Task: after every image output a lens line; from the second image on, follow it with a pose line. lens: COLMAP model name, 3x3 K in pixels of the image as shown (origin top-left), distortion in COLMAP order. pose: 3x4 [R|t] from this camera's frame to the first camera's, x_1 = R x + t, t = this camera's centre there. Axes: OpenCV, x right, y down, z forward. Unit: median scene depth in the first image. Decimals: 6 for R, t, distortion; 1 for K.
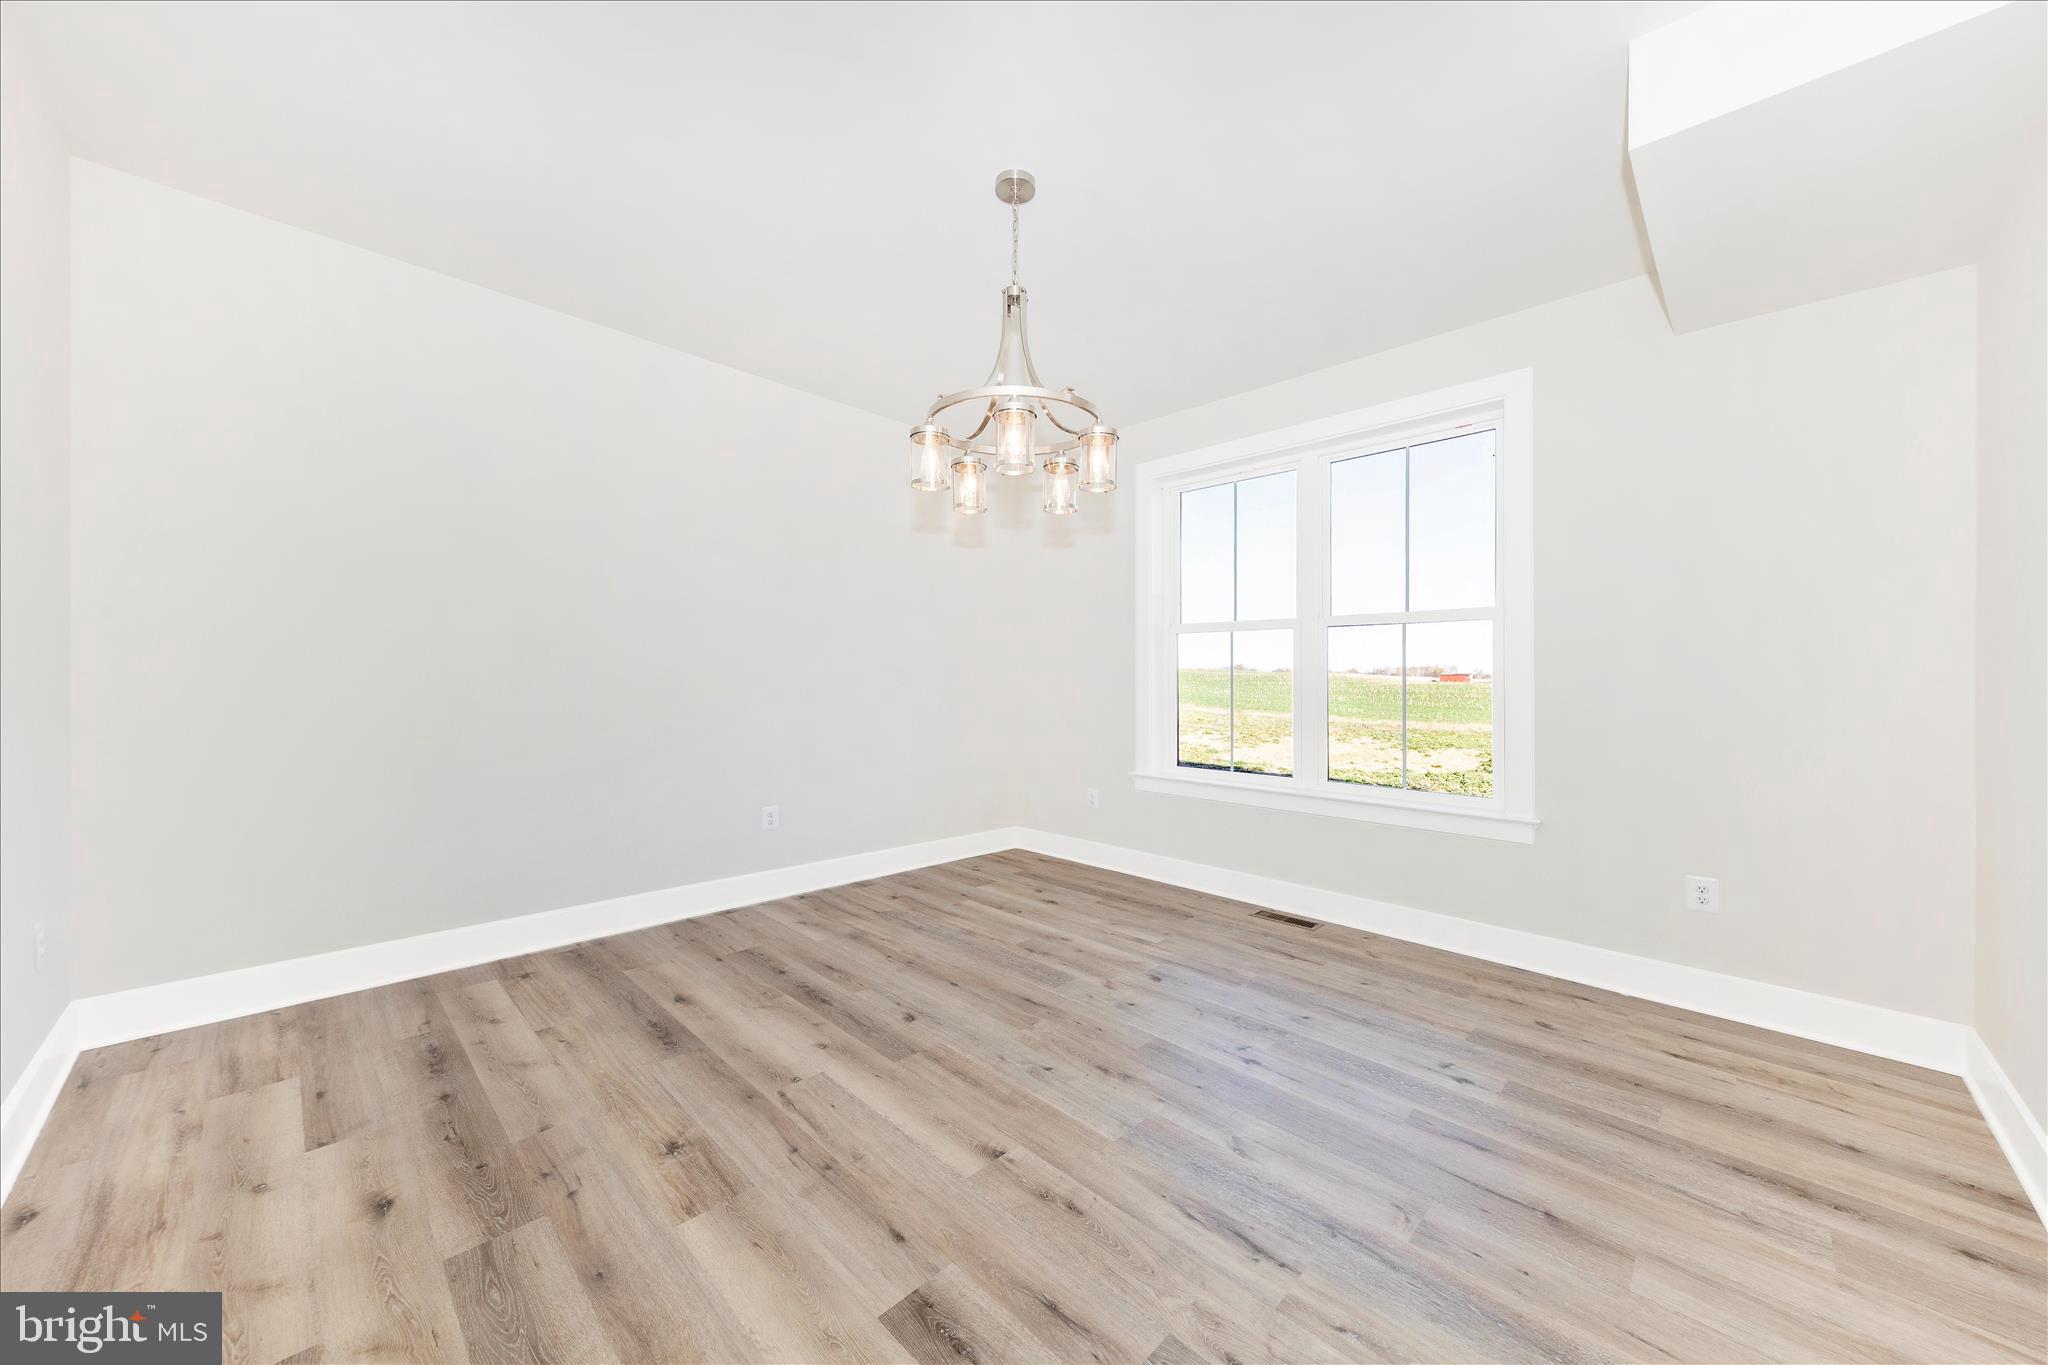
lens RADIAL K [[712.8, 0, 1009.9], [0, 712.8, 677.9], [0, 0, 1]] dist [0.009095, -0.001306]
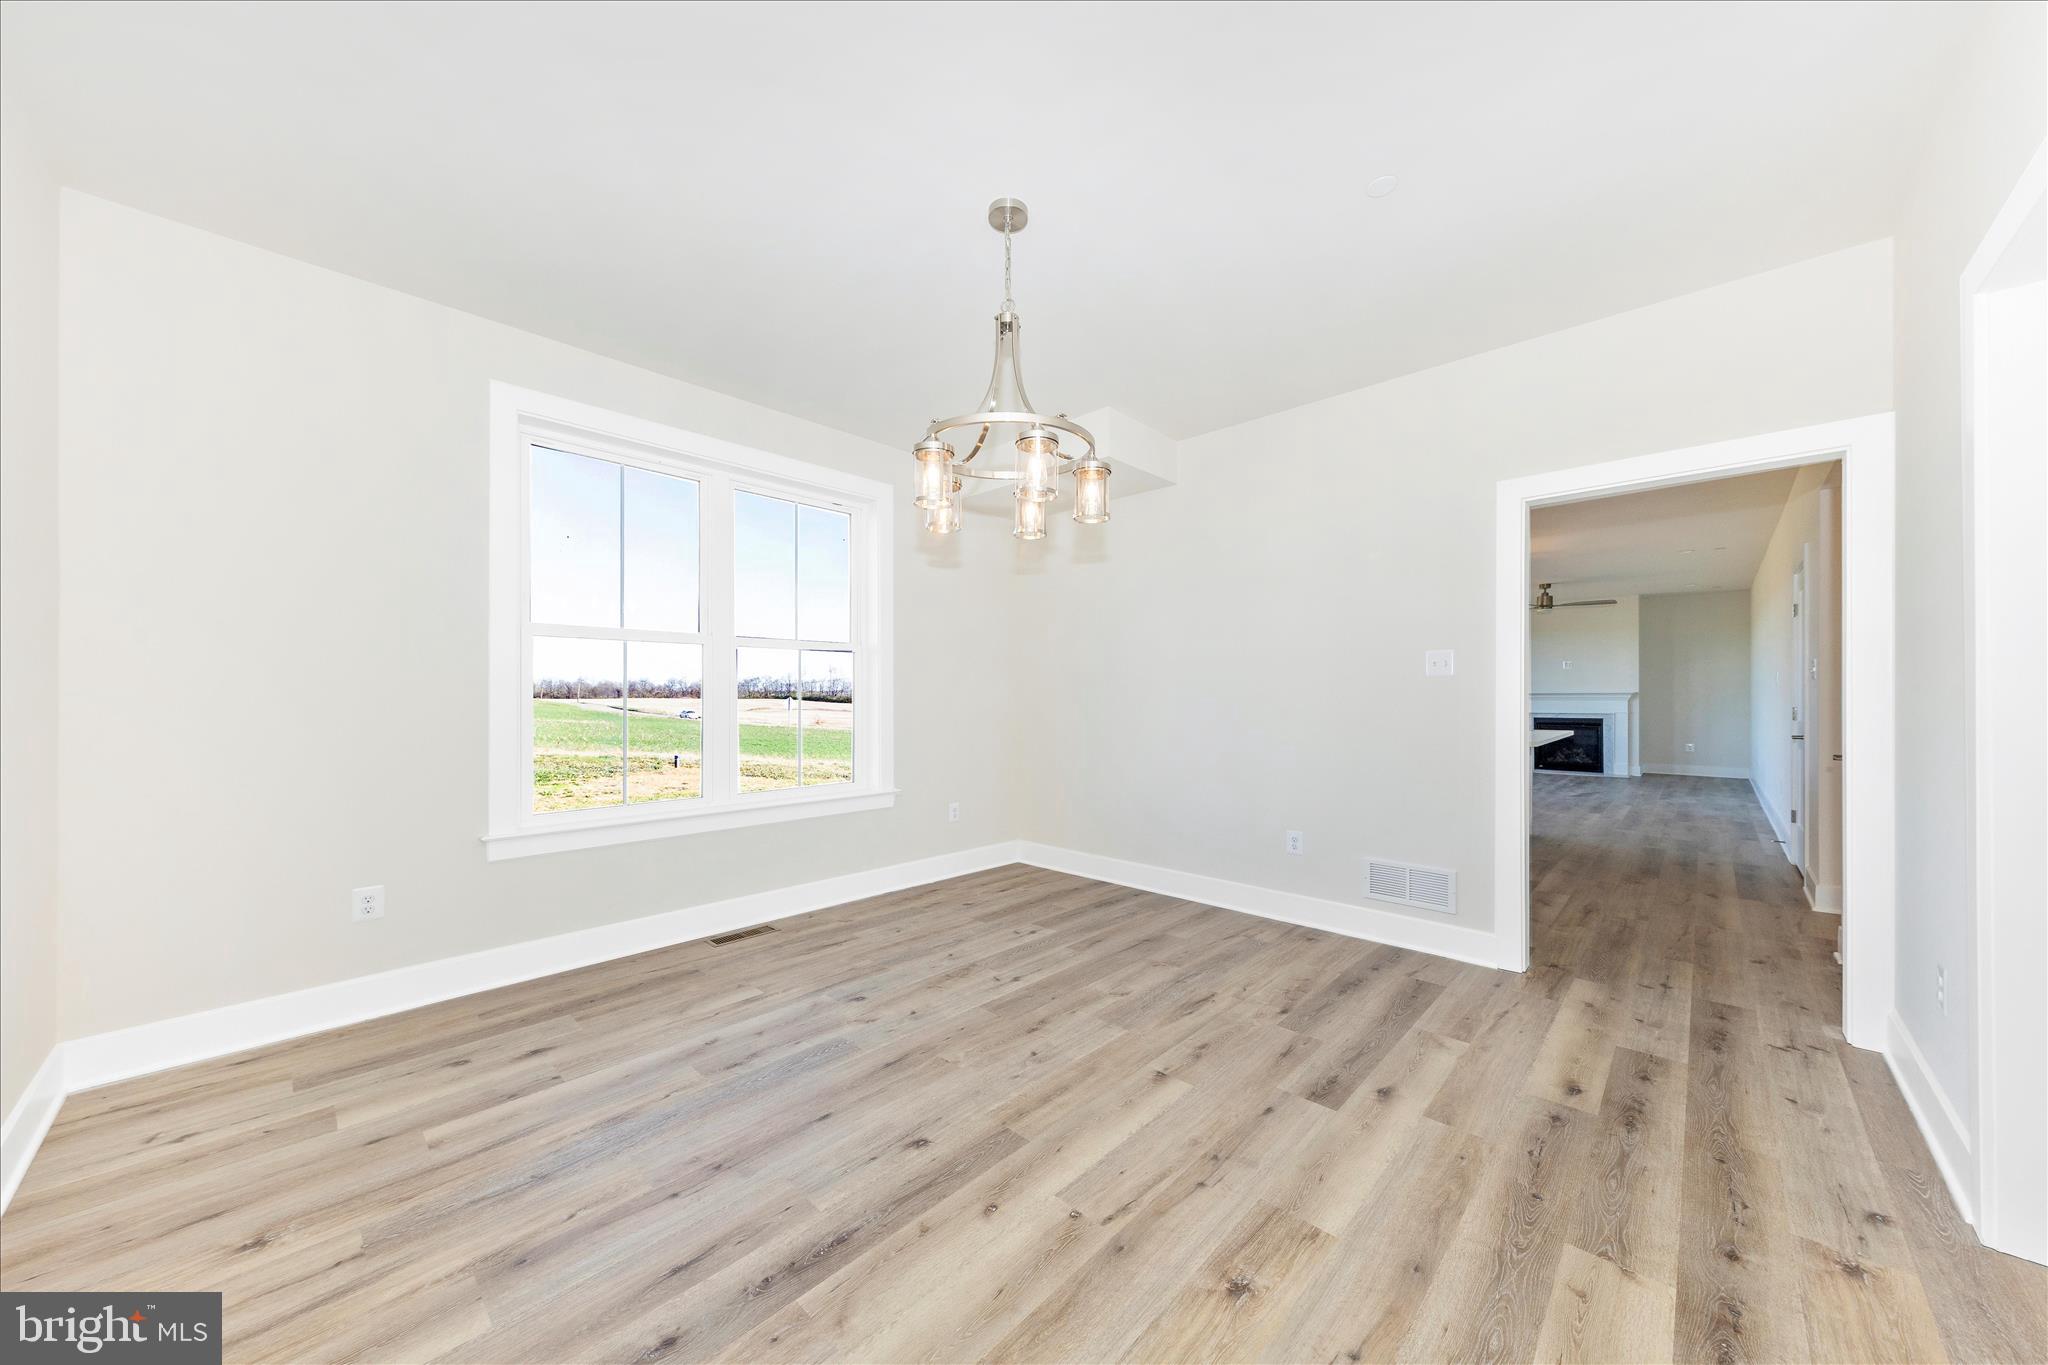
lens RADIAL K [[712.8, 0, 1023.7], [0, 712.8, 689.1], [0, 0, 1]] dist [0.009095, -0.001306]
pose [[-0.019274, 0.001881, 0.999812, -1.024022], [-0.002136, 0.999996, -0.001923, -0.013512], [-0.999812, -0.002173, -0.019270, 1.011782]]
